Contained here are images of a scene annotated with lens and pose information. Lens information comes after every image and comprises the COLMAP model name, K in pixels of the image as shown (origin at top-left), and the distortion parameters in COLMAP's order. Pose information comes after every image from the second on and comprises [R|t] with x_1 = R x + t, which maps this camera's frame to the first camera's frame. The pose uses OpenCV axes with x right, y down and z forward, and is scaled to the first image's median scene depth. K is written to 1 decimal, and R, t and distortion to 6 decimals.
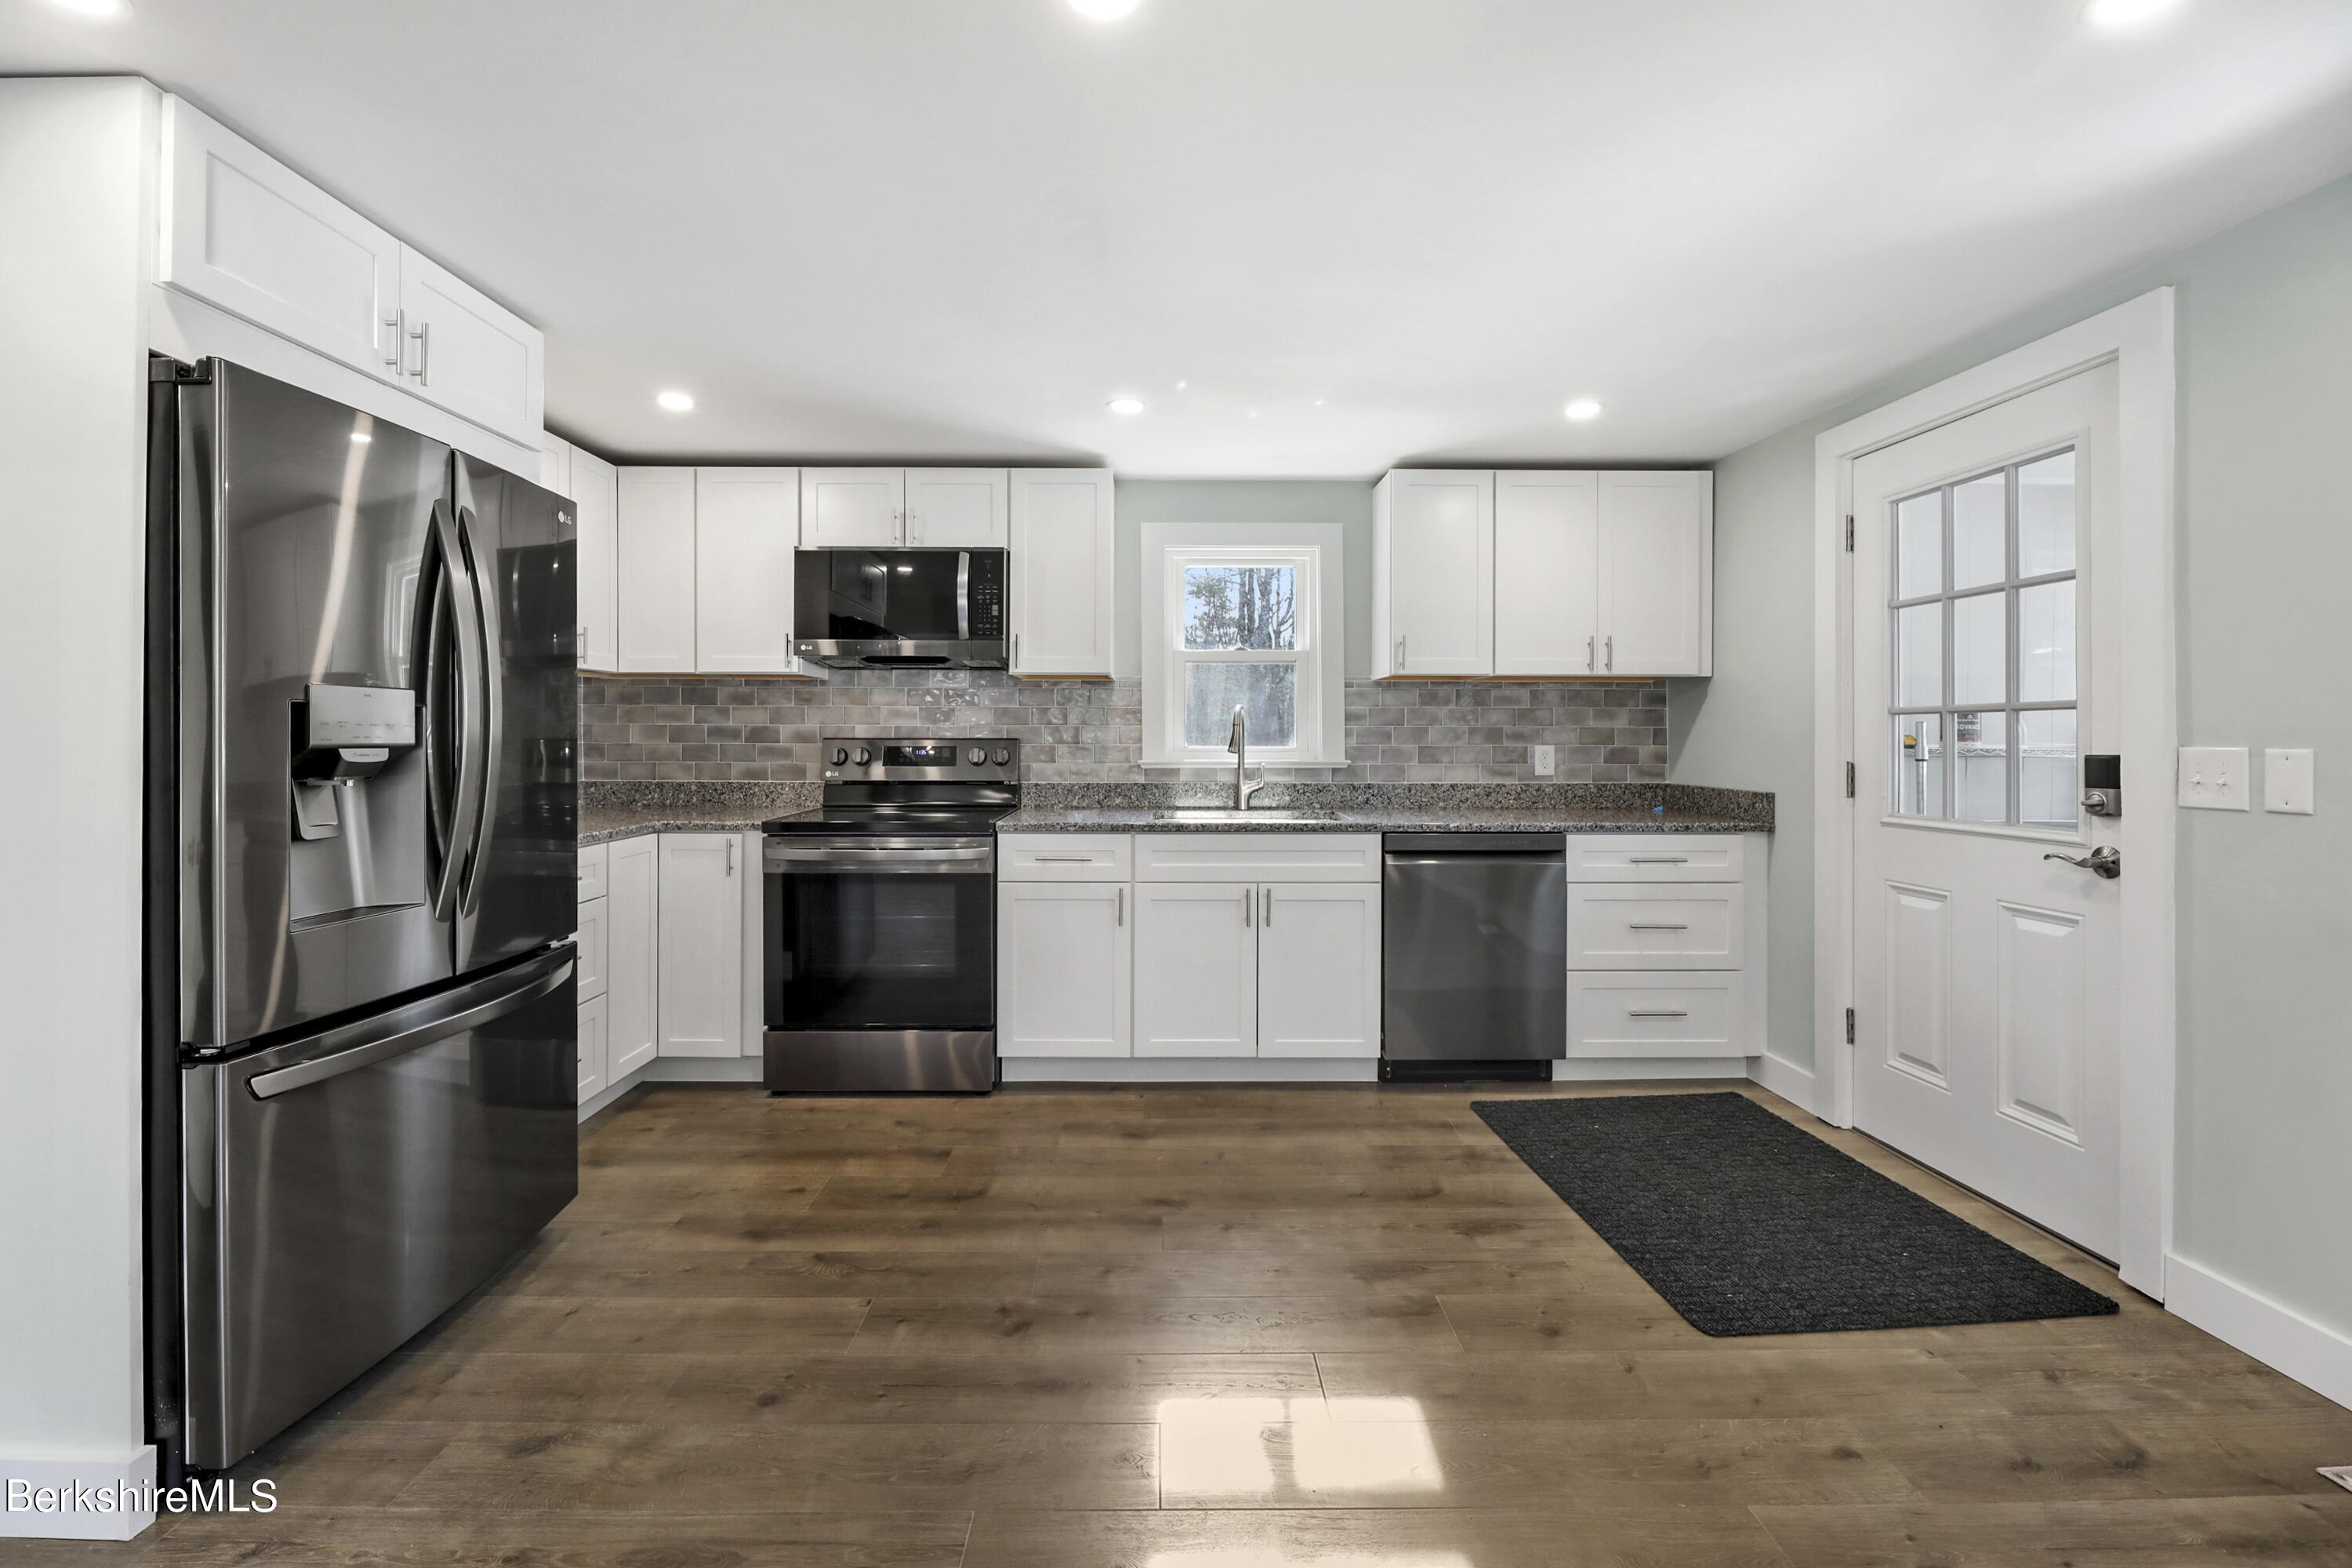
lens RADIAL K [[960.3, 0, 1162.1], [0, 960.3, 744.0], [0, 0, 1]] dist [-0.000285, -0.000242]
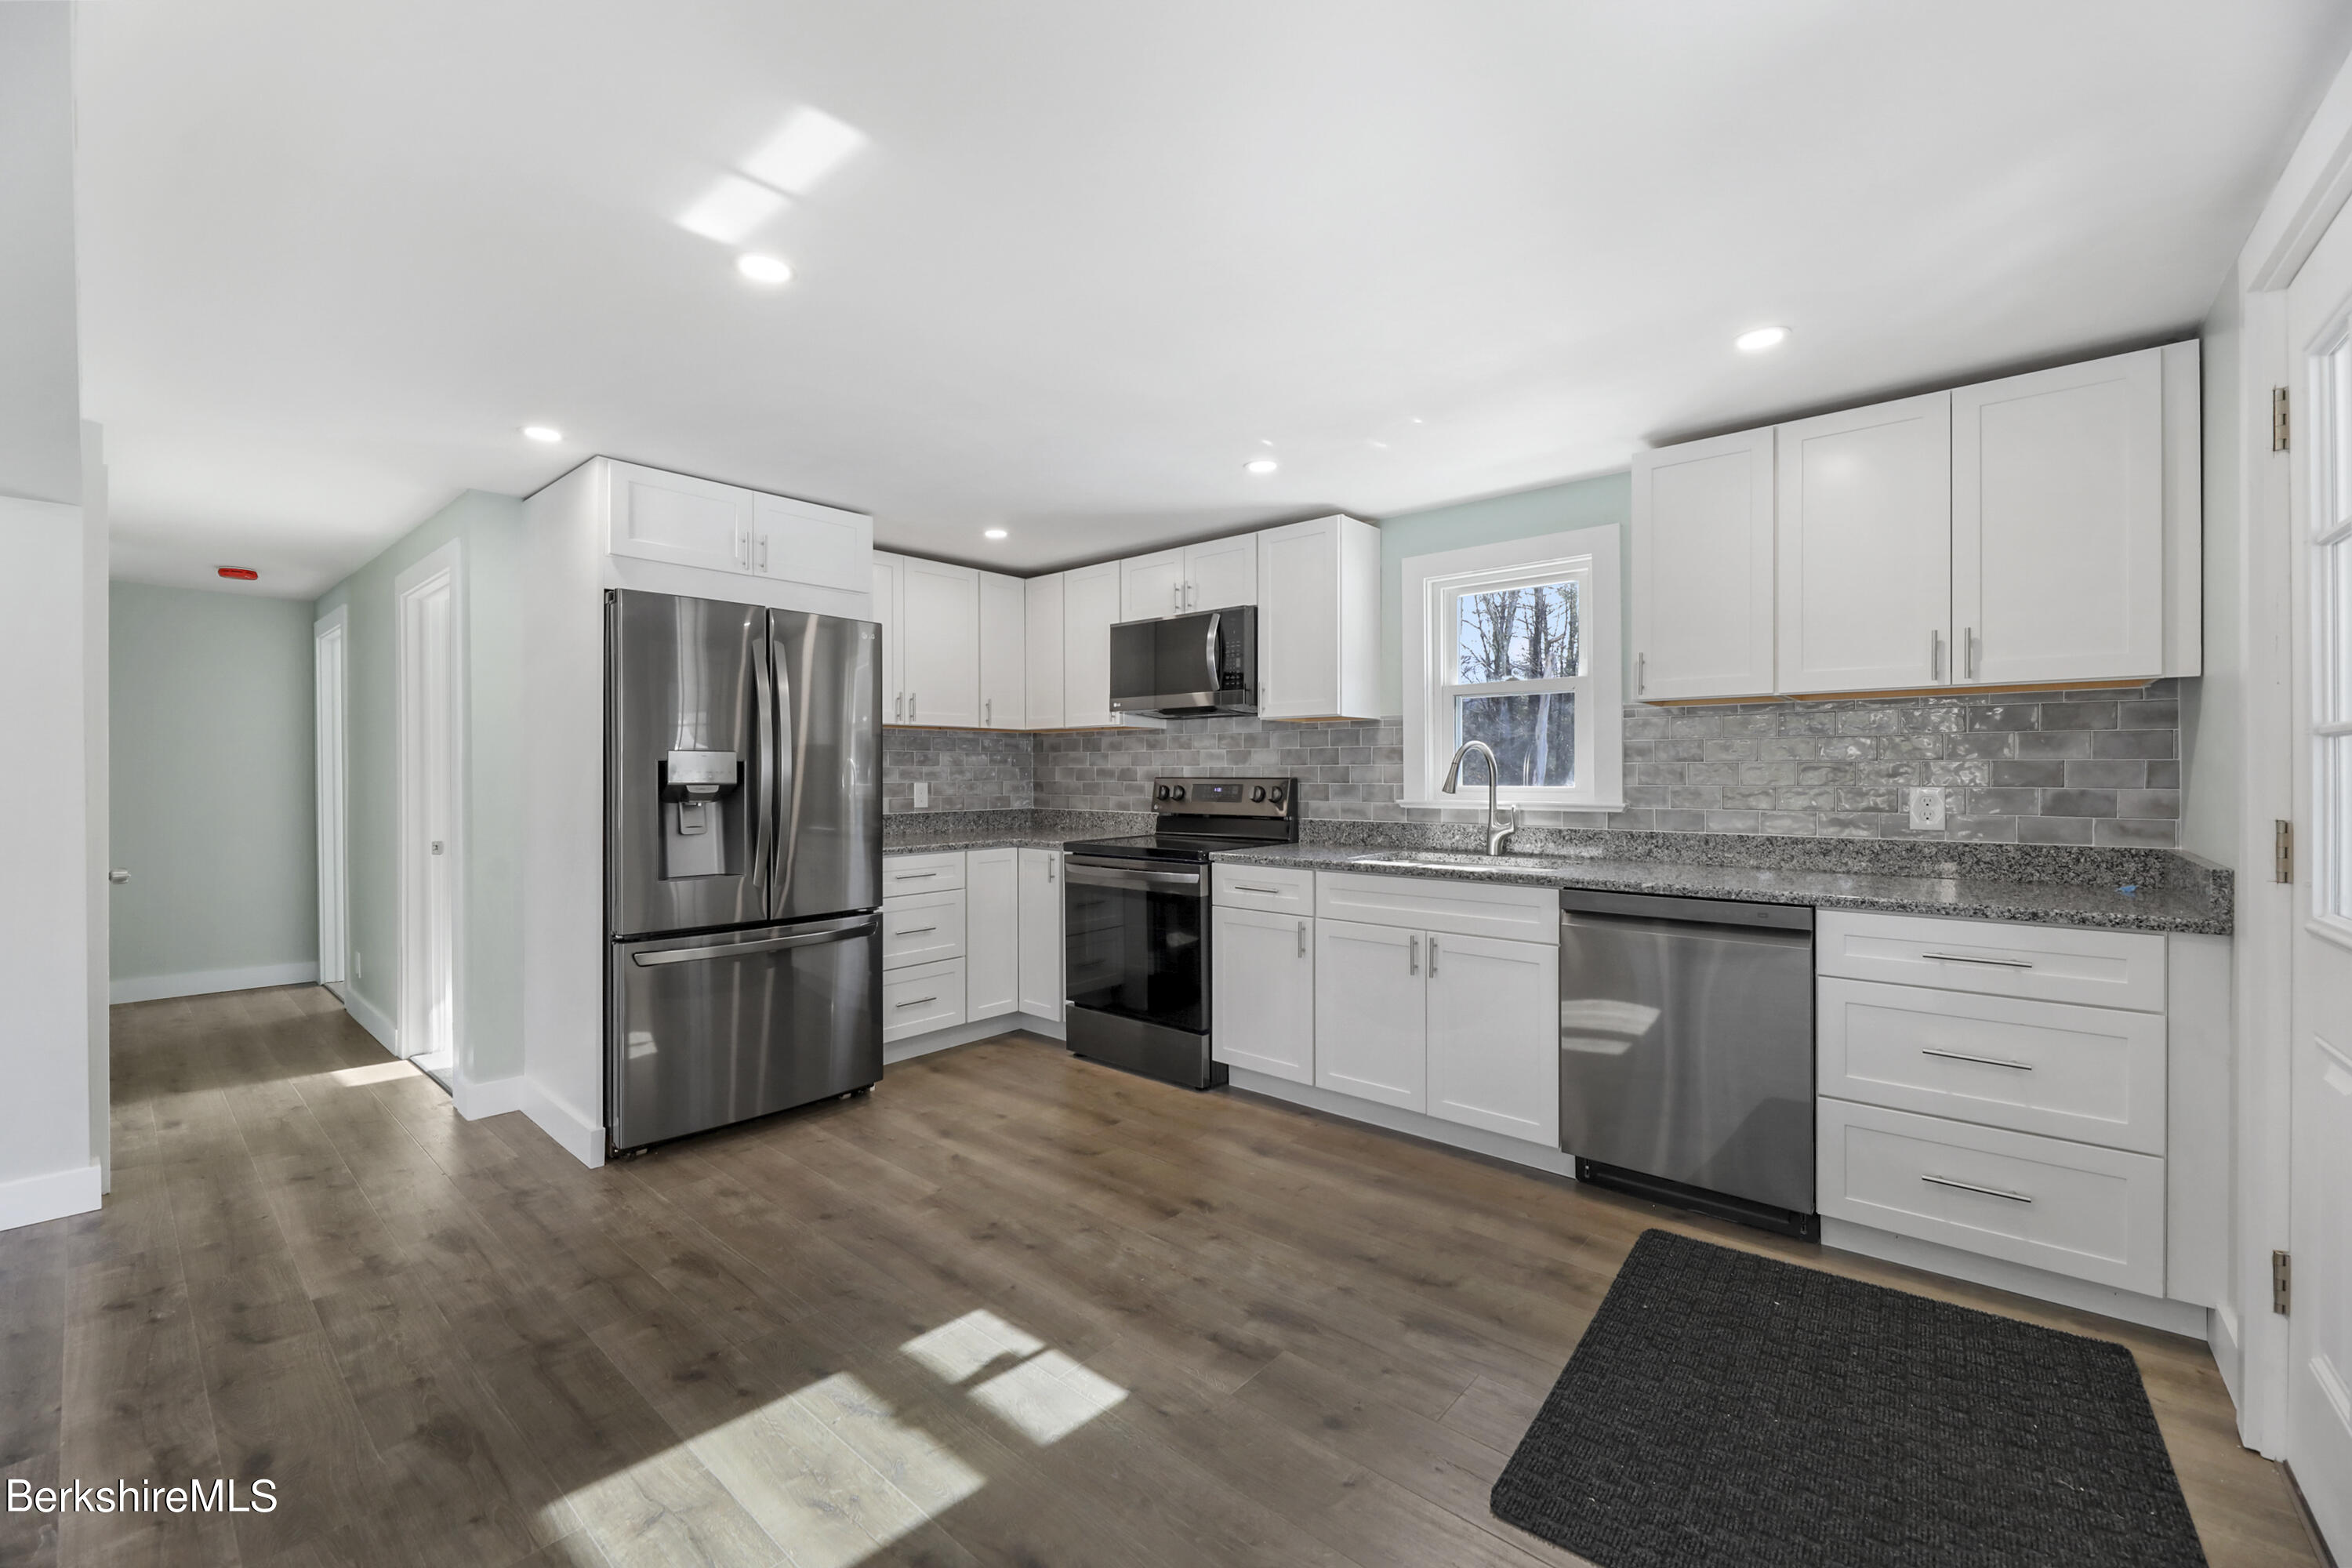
lens RADIAL K [[954.8, 0, 1160.6], [0, 954.8, 781.7], [0, 0, 1]] dist [0.001634, -0.003596]
pose [[0.745781, 0.002614, -0.666186, 0.522916], [-0.002062, 0.999997, 0.001616, -0.003167], [0.666188, 0.000169, 0.745784, 0.120295]]
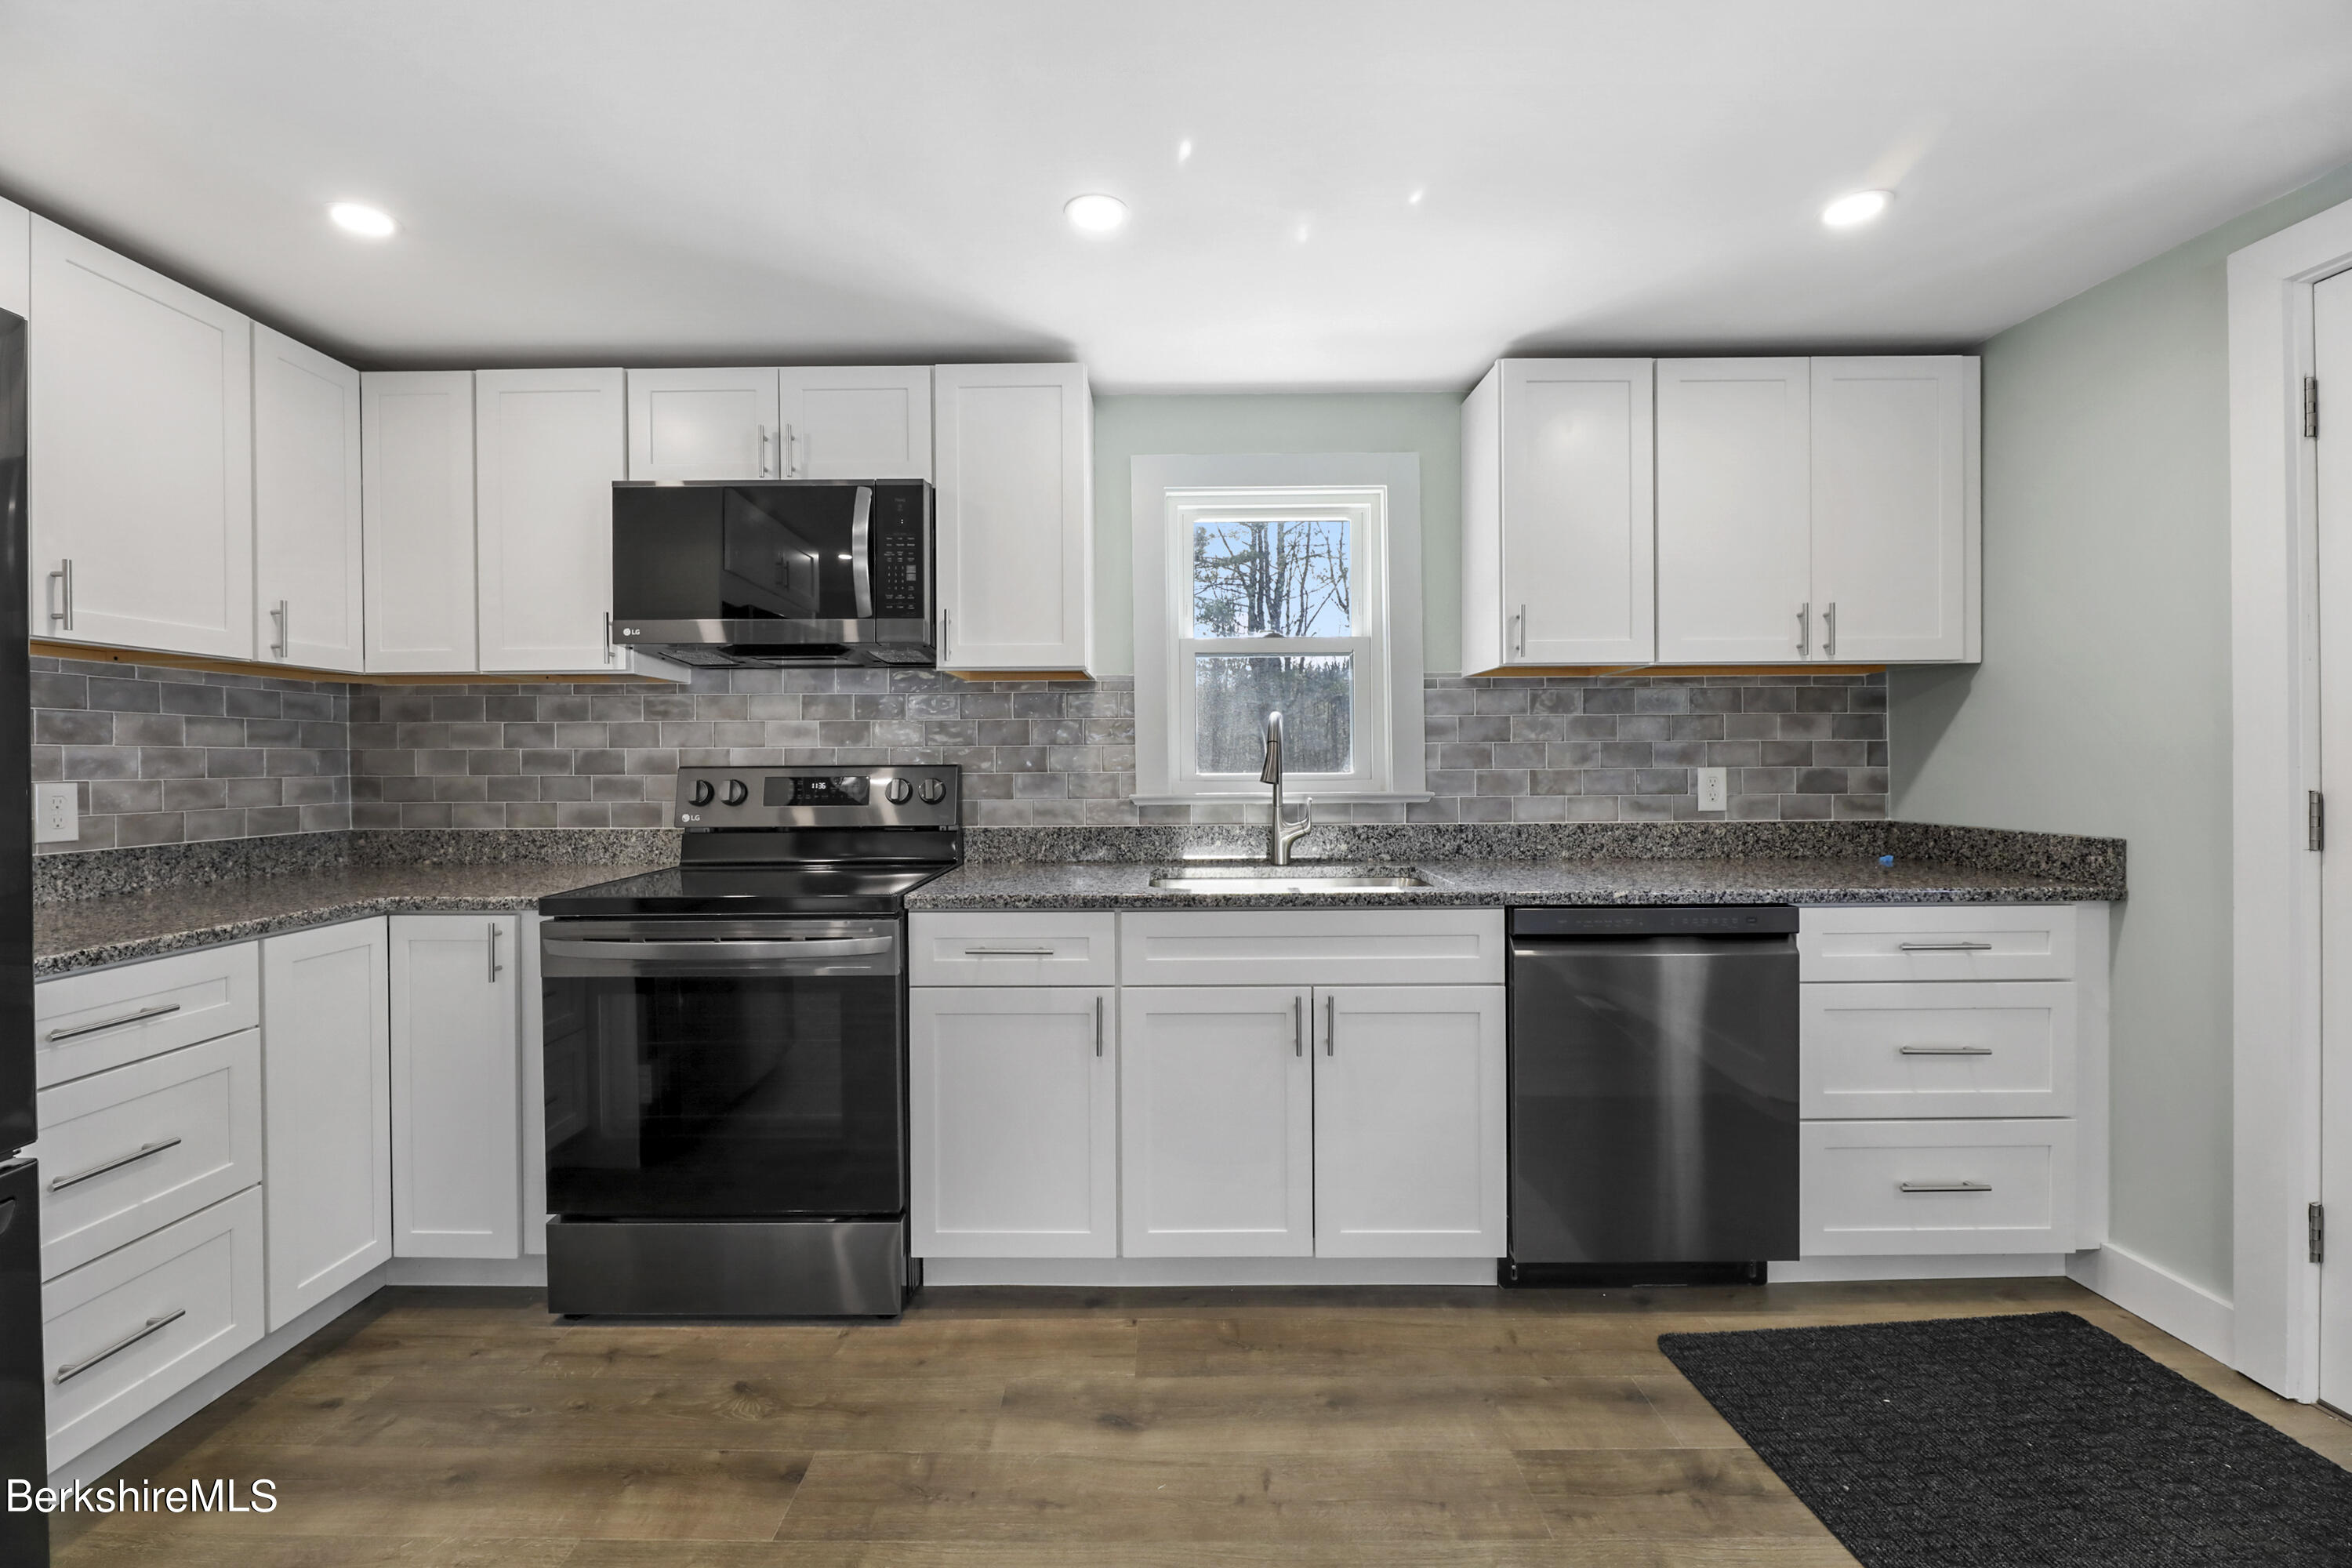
lens RADIAL K [[950.2, 0, 1161.2], [0, 950.2, 770.6], [0, 0, 1]] dist [0.000973, -0.003912]
pose [[0.999895, -0.008958, -0.011385, 0.006905], [0.008968, 0.999959, 0.000820, -0.000865], [0.011377, -0.000922, 0.999935, 0.357735]]
